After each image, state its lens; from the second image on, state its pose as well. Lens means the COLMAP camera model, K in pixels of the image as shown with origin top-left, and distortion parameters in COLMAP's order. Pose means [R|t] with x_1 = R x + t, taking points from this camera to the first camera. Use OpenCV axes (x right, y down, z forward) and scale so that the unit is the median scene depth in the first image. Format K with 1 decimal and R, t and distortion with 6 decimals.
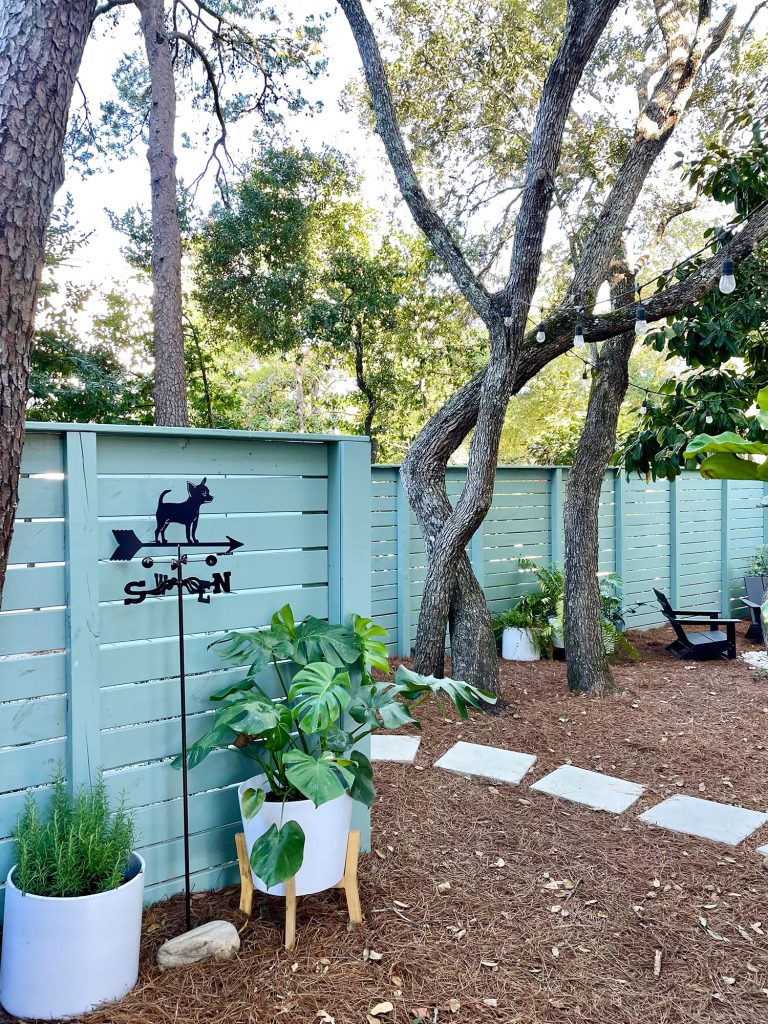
lens RADIAL K [[752.8, 0, 414.6], [0, 752.8, 522.7], [0, 0, 1]] dist [0.068273, -0.068619]
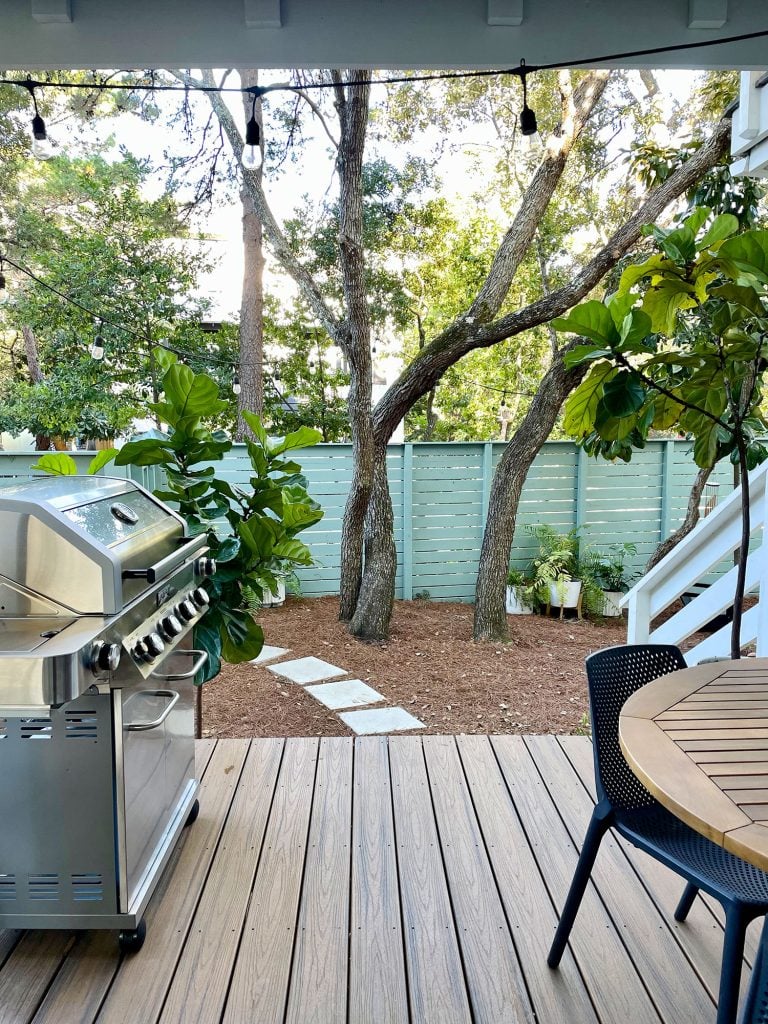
lens RADIAL K [[752.8, 0, 379.5], [0, 752.8, 534.0], [0, 0, 1]] dist [0.068273, -0.068619]
pose [[0.912056, 0.057616, -0.405998, 0.609963], [-0.022197, 0.995565, 0.091417, -0.055567], [0.409464, -0.074366, 0.909290, -0.164758]]
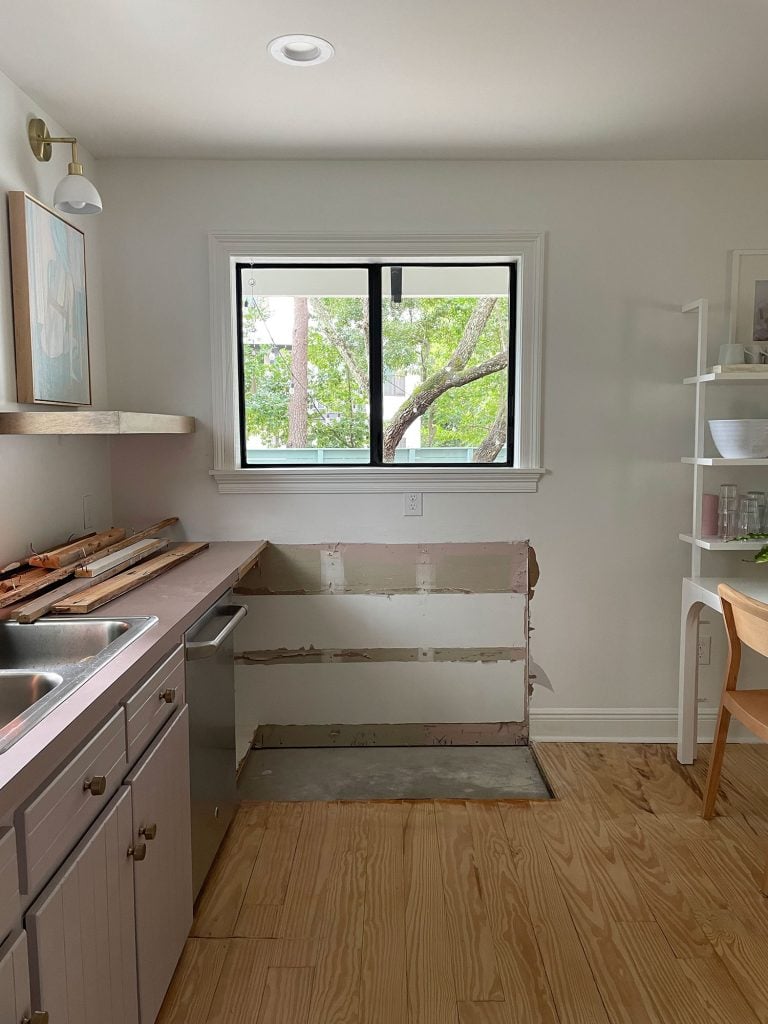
lens RADIAL K [[780.4, 0, 392.9], [0, 780.4, 508.8], [0, 0, 1]] dist [0.082494, -0.104658]
pose [[0.905564, 0.046675, -0.421634, 0.947990], [-0.027260, 0.998277, 0.051962, -0.042451], [0.423333, -0.035562, 0.905276, -0.817418]]
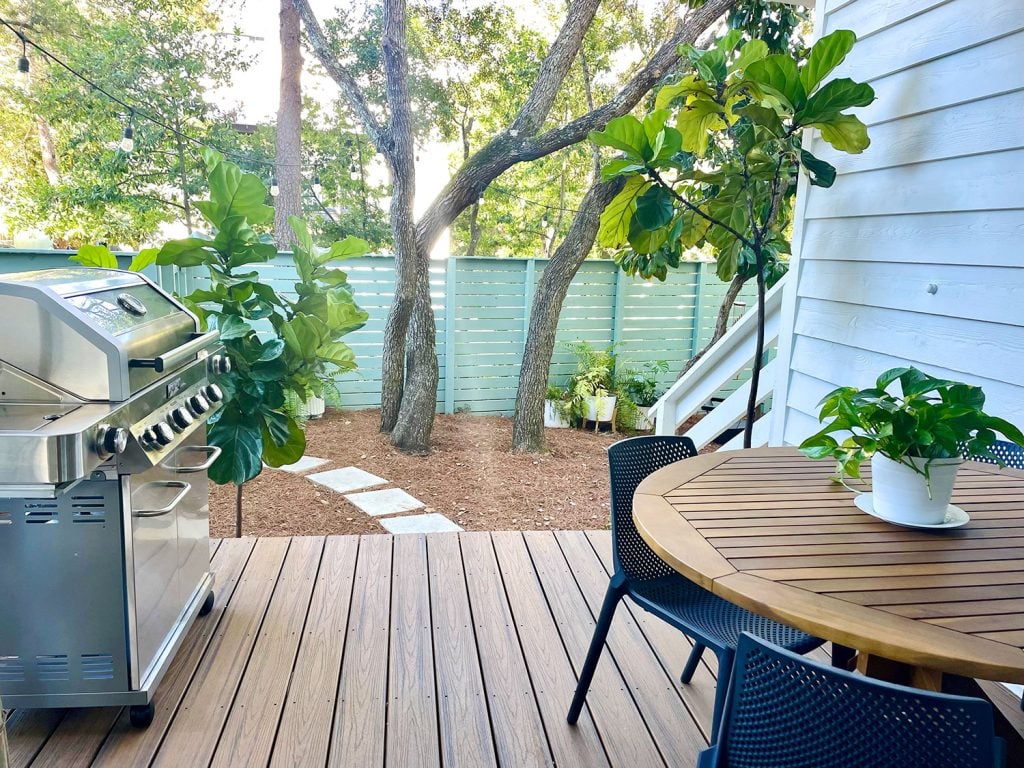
lens RADIAL K [[752.8, 0, 500.1], [0, 752.8, 397.3], [0, 0, 1]] dist [0.068273, -0.068619]
pose [[0.947884, 0.091640, -0.305152, 0.618649], [-0.048337, 0.988020, 0.146563, -0.047550], [0.314927, -0.124174, 0.940958, -0.180880]]
